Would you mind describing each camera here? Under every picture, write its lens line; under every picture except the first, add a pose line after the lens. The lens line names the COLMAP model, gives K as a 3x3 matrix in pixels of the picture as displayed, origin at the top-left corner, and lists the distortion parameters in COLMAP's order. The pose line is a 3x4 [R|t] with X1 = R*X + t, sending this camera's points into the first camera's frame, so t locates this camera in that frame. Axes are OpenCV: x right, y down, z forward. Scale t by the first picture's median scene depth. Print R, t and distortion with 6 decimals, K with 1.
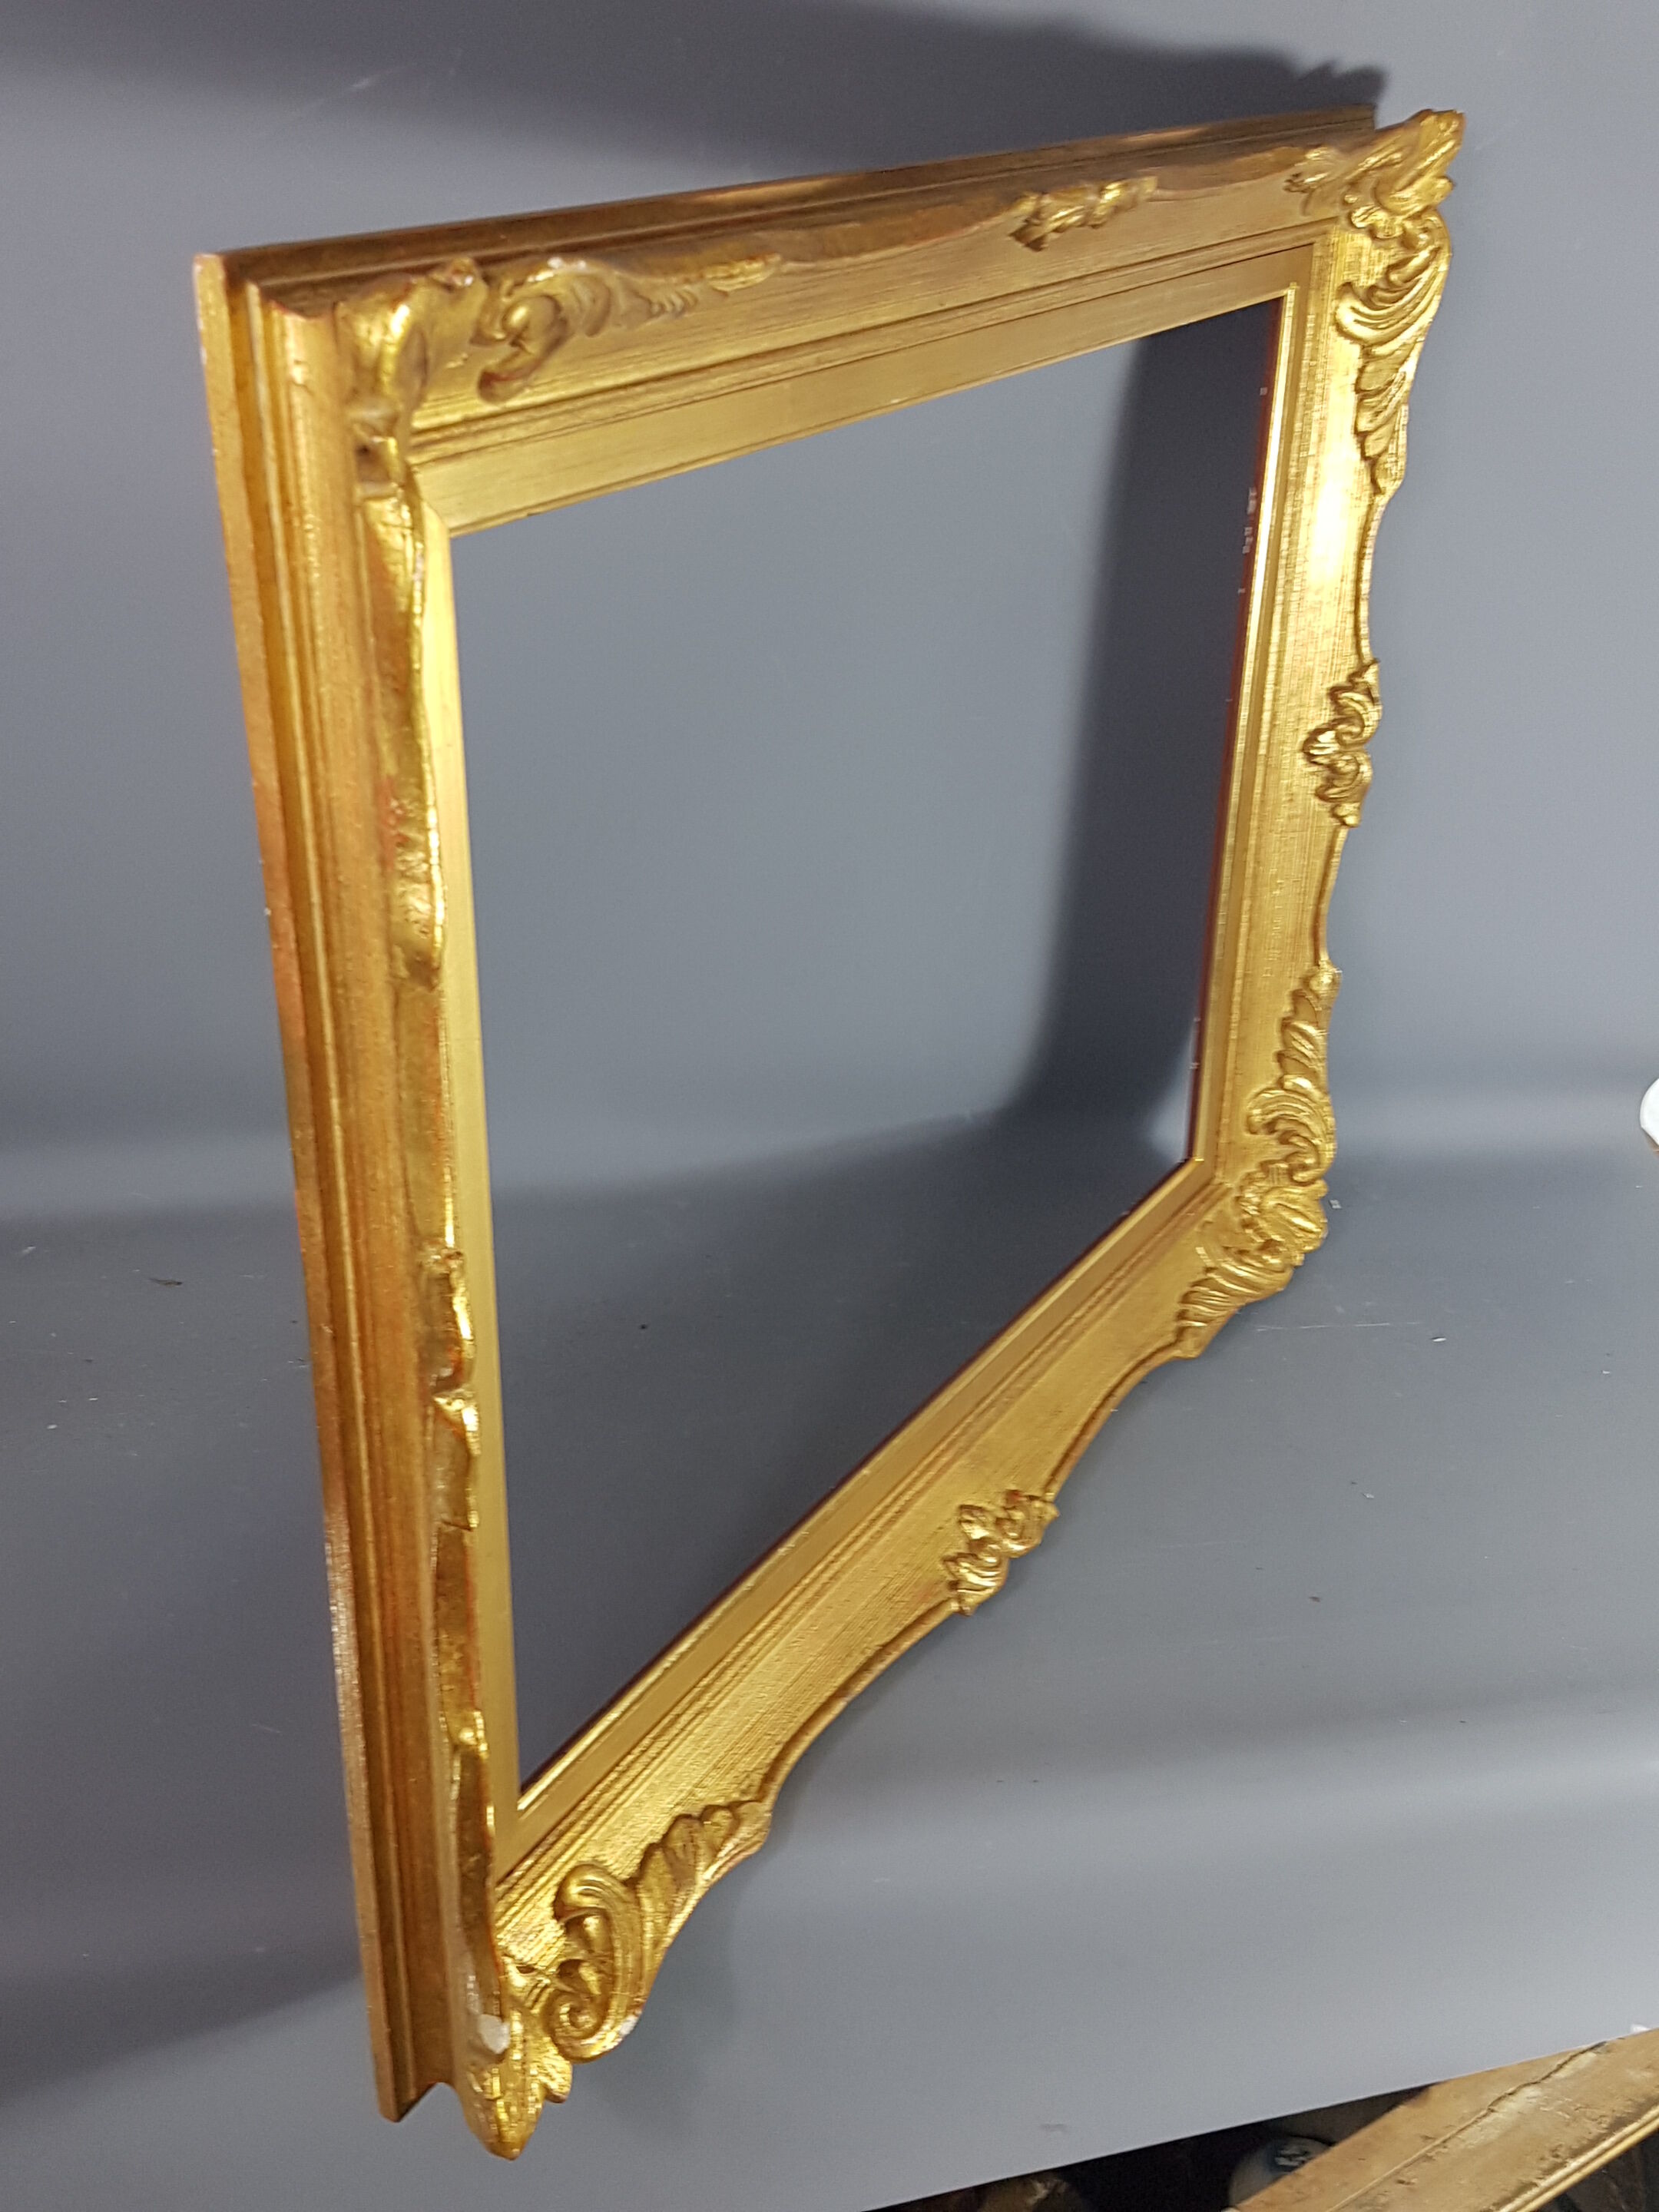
lens RADIAL K [[2103.8, 0, 668.6], [0, 2103.8, 1057.4], [0, 0, 1]] dist [0.295503, -0.583548]
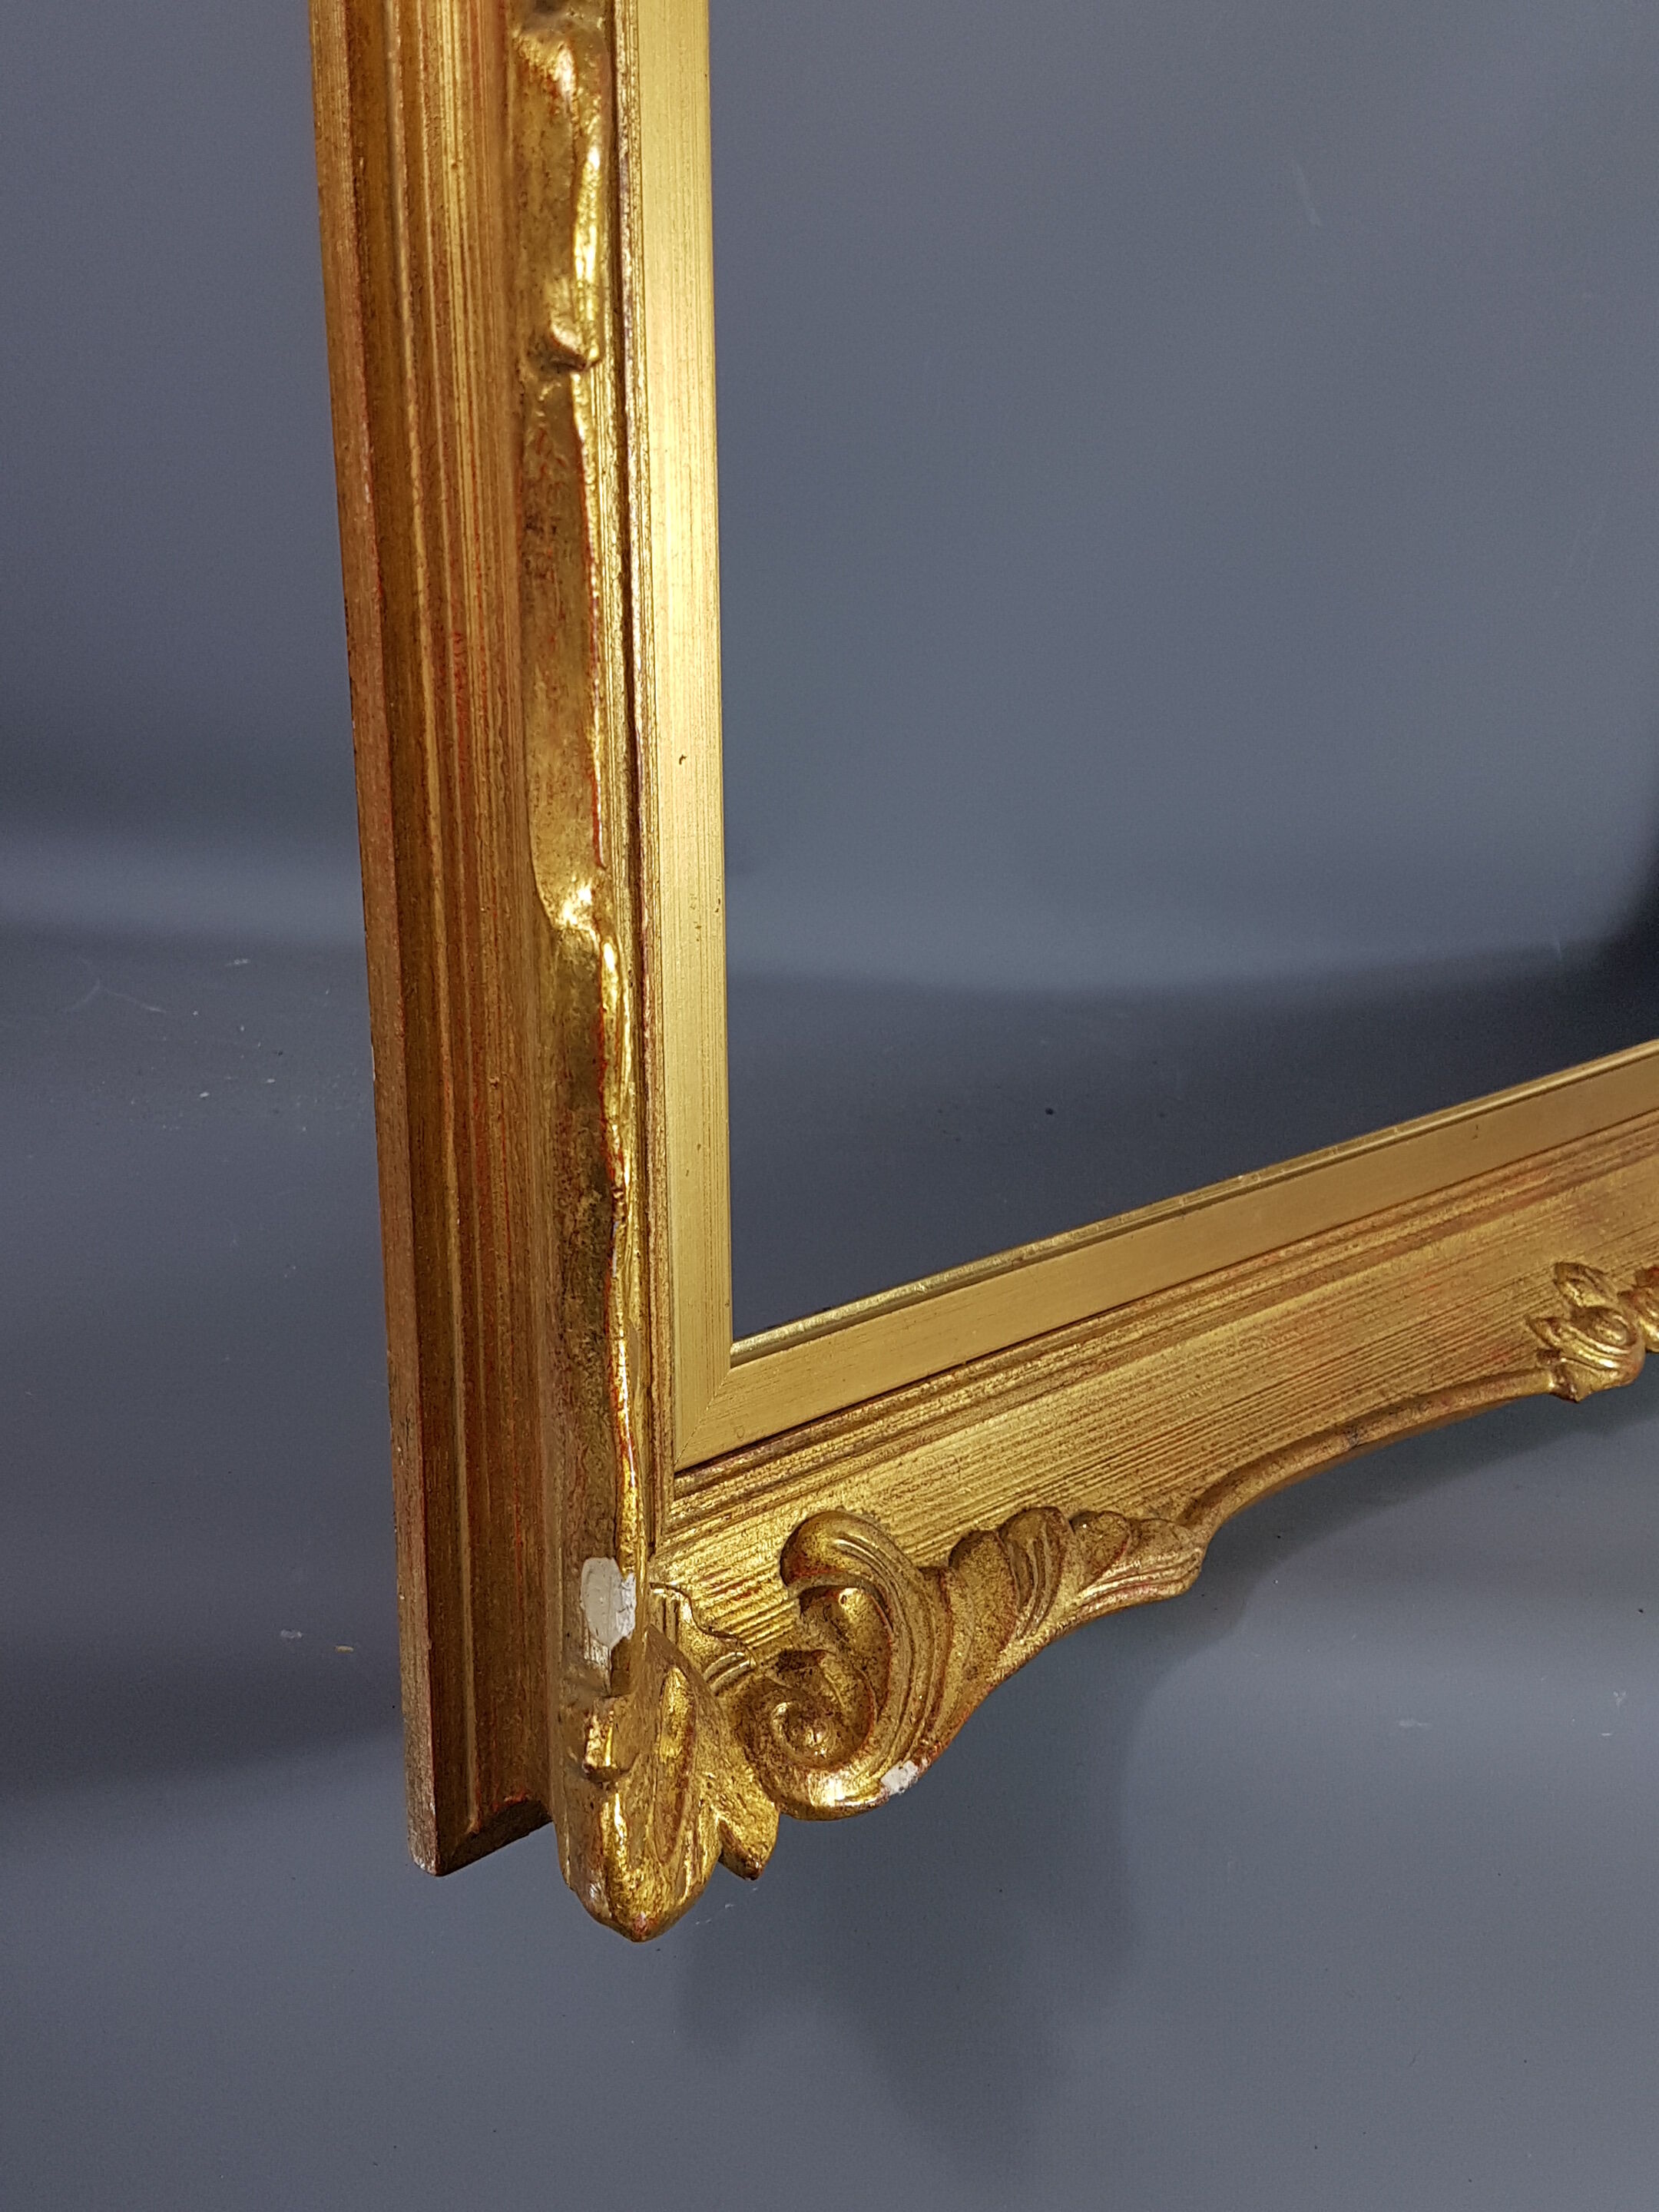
lens RADIAL K [[2115.4, 0, 732.0], [0, 2115.4, 1039.6], [0, 0, 1]] dist [0.303252, -0.628384]
pose [[0.978795, 0.040536, -0.200792, 0.036742], [-0.083755, 0.973739, -0.211703, 0.370615], [0.186937, 0.224031, 0.956486, 0.441473]]
